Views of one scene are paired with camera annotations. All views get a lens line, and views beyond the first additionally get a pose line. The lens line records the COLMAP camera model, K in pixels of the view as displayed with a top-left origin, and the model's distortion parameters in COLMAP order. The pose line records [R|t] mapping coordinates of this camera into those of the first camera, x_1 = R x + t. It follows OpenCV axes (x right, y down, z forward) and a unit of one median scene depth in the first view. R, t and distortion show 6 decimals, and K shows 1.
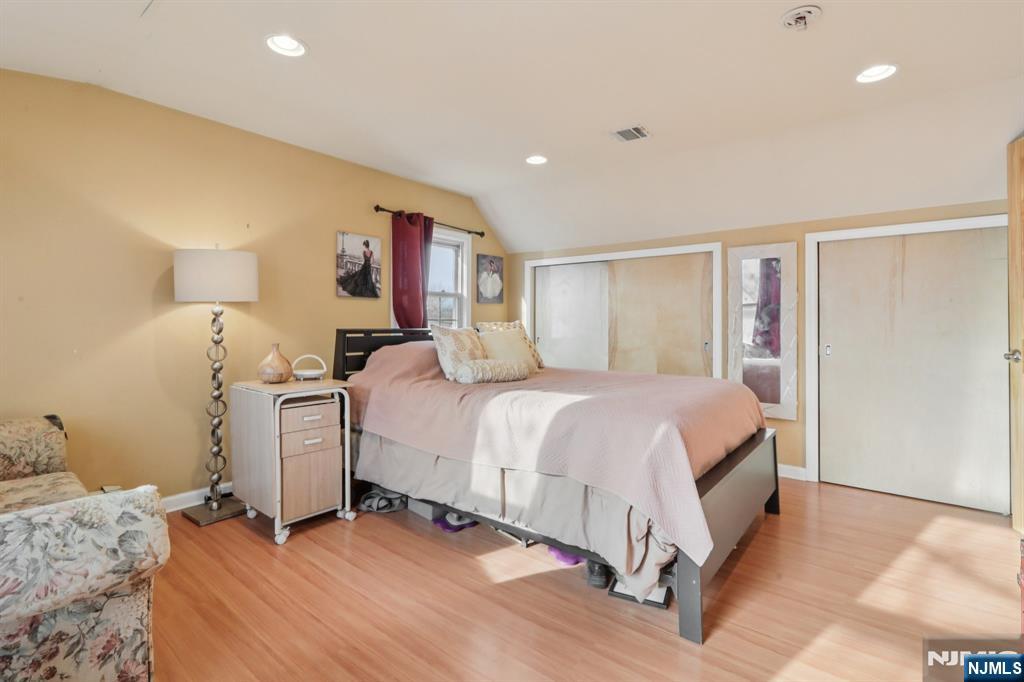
lens RADIAL K [[470.3, 0, 509.9], [0, 470.3, 331.6], [0, 0, 1]] dist [0.003333, 0.001112]
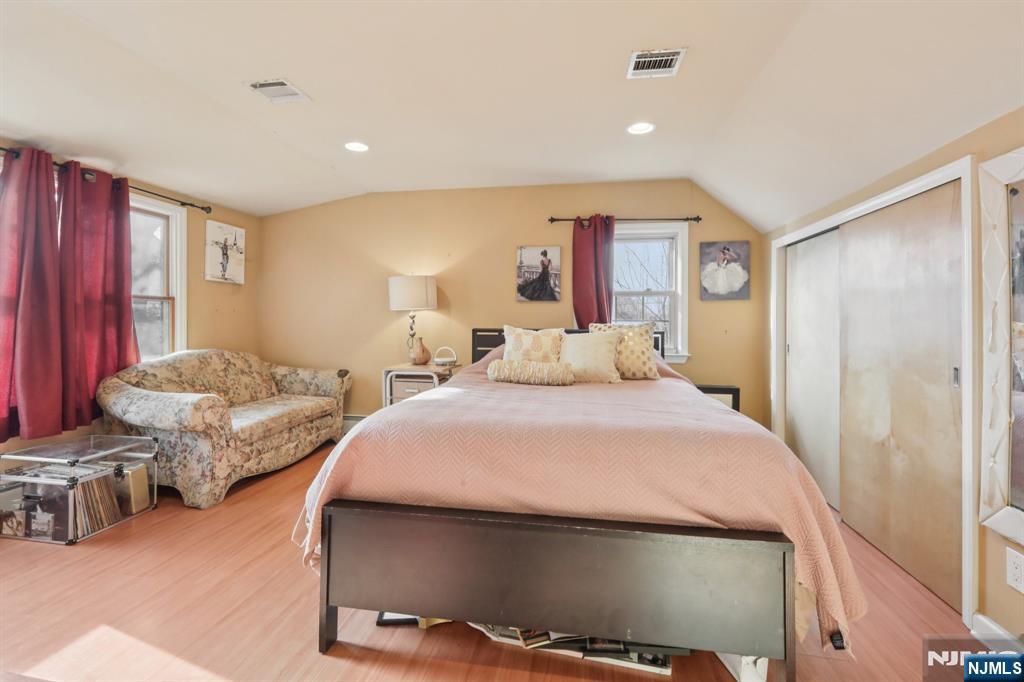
lens RADIAL K [[470.3, 0, 513.9], [0, 470.3, 334.3], [0, 0, 1]] dist [0.003333, 0.001112]
pose [[0.500242, 0.023790, -0.865559, 0.632371], [-0.020695, 0.999665, 0.015516, -0.008710], [0.865639, 0.010151, 0.500567, 0.371462]]
